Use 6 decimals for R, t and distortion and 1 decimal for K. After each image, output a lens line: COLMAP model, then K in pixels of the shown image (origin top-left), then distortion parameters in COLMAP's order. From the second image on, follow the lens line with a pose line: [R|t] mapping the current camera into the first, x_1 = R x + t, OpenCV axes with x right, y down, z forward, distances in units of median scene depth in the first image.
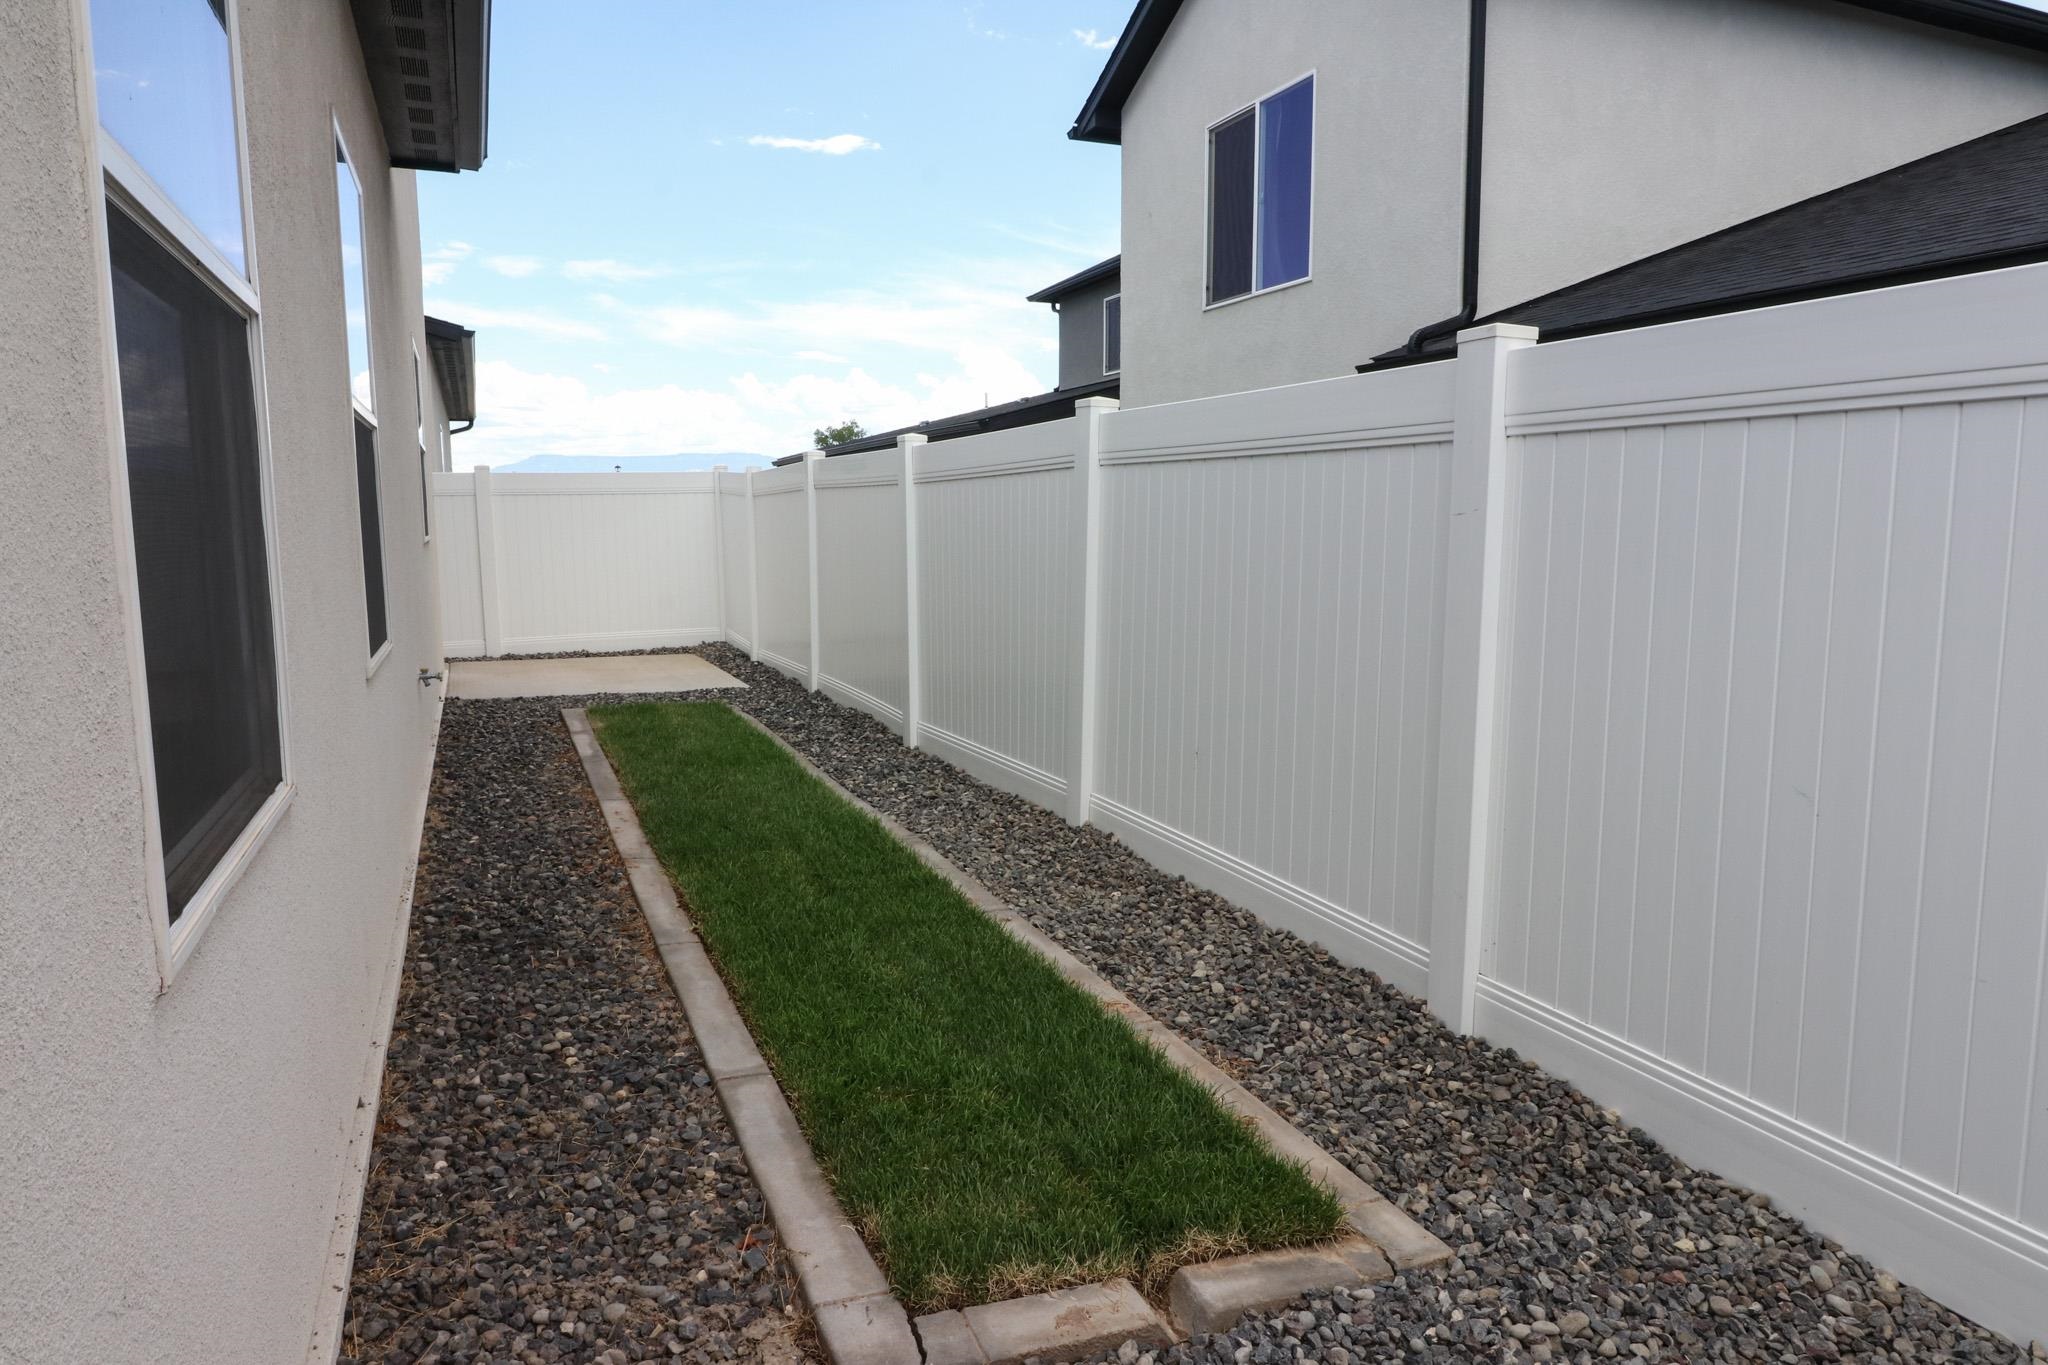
lens RADIAL K [[1239.0, 0, 1014.0], [0, 1239.0, 674.5], [0, 0, 1]] dist [-0.000088, -0.004772]
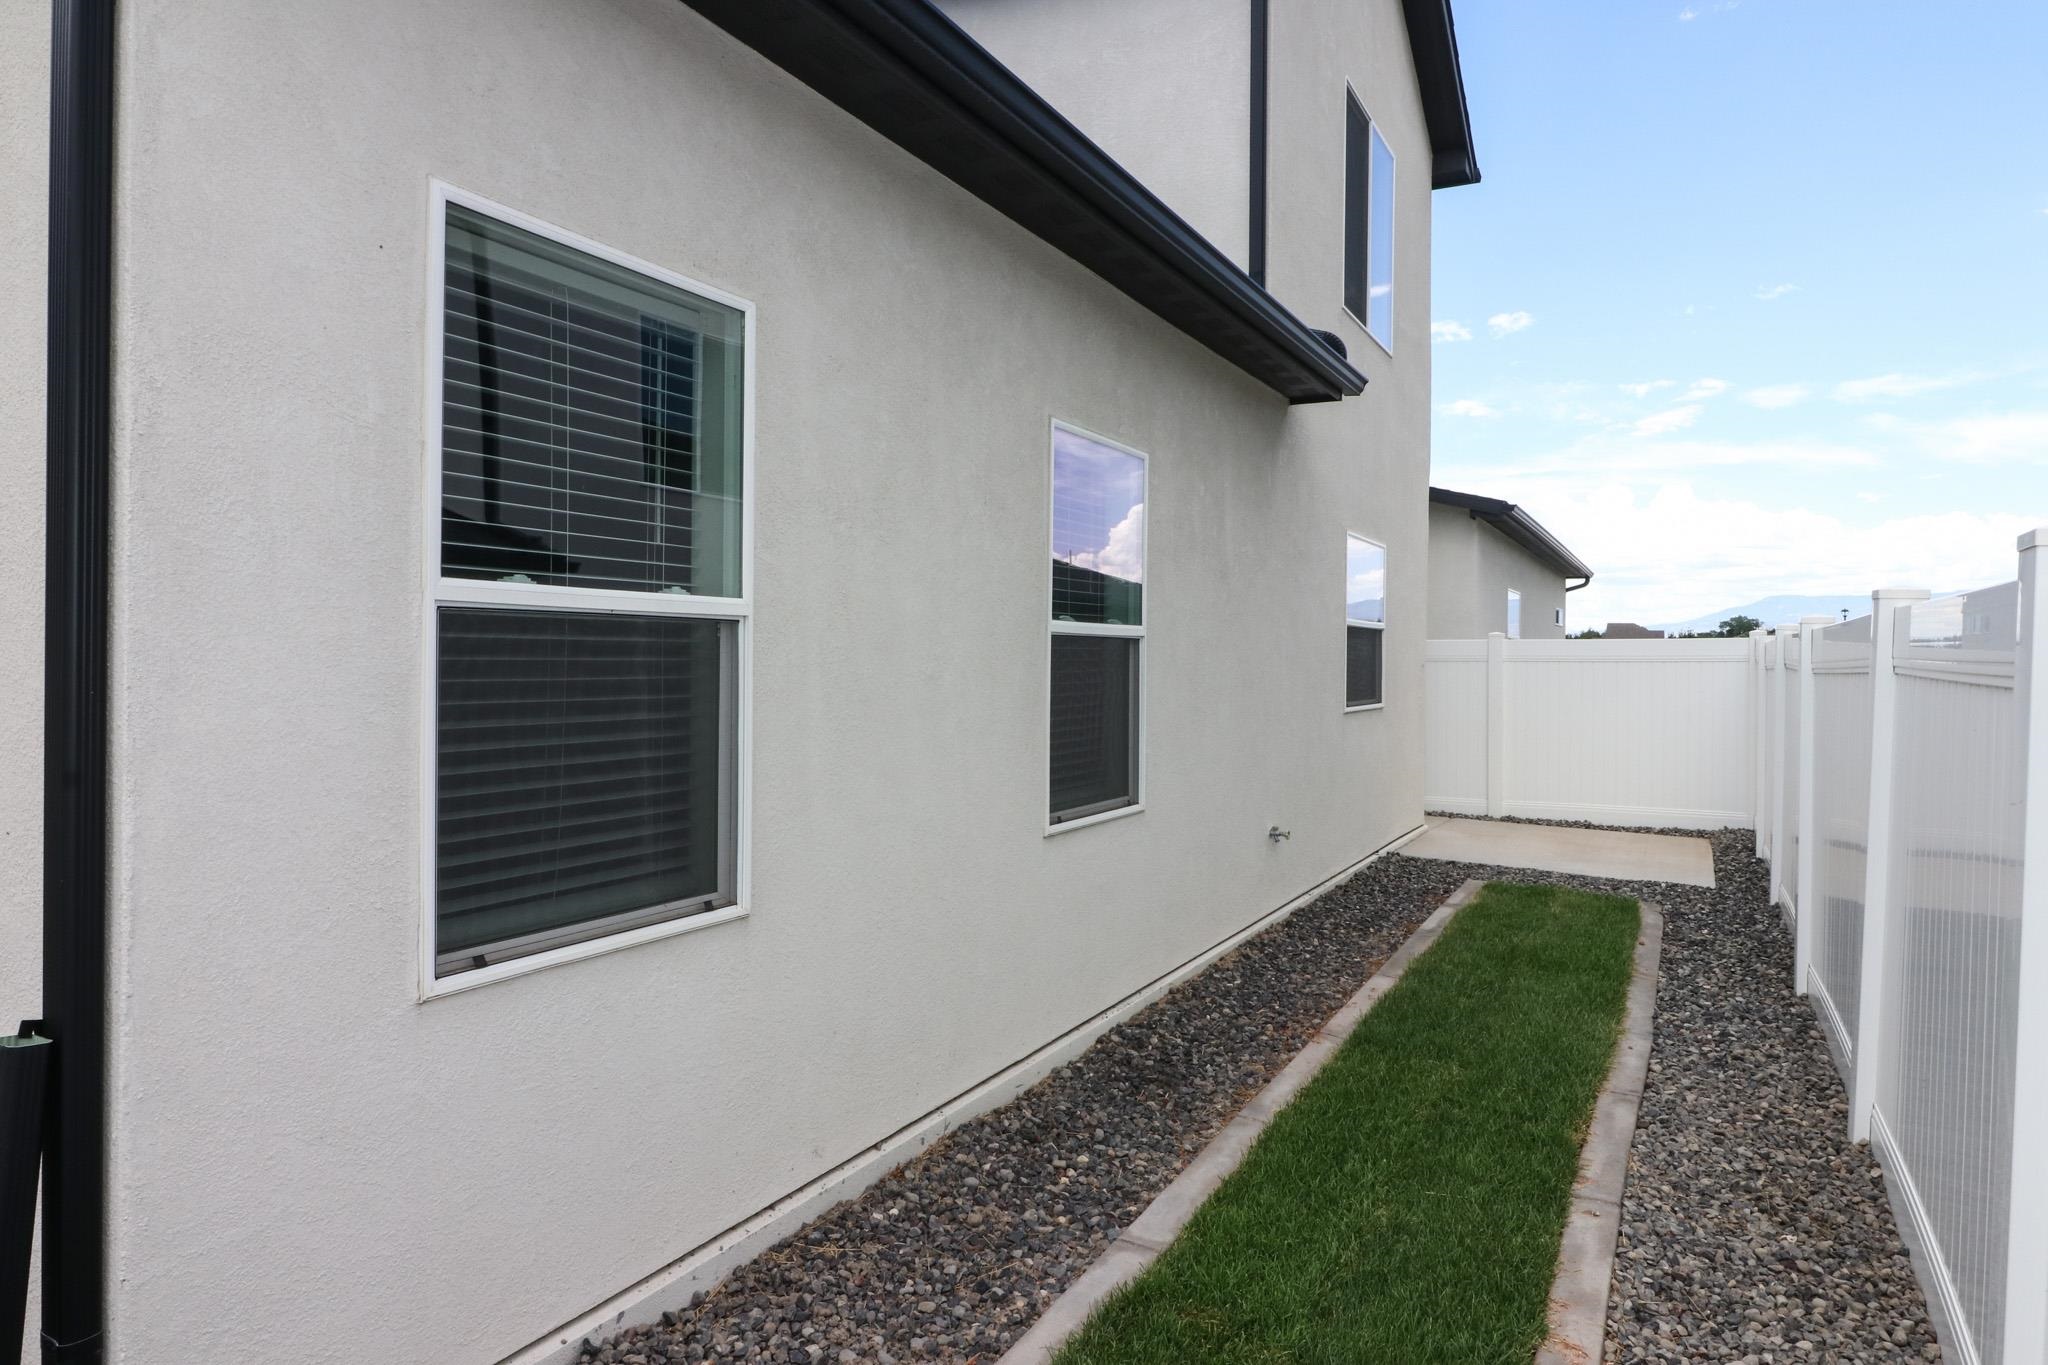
lens RADIAL K [[1239.0, 0, 1014.0], [0, 1239.0, 674.5], [0, 0, 1]] dist [-0.000088, -0.004772]
pose [[0.621084, 0.026005, -0.783313, 0.390260], [-0.116799, 0.991360, -0.059697, -0.068823], [0.774992, 0.128567, 0.618755, 0.118306]]
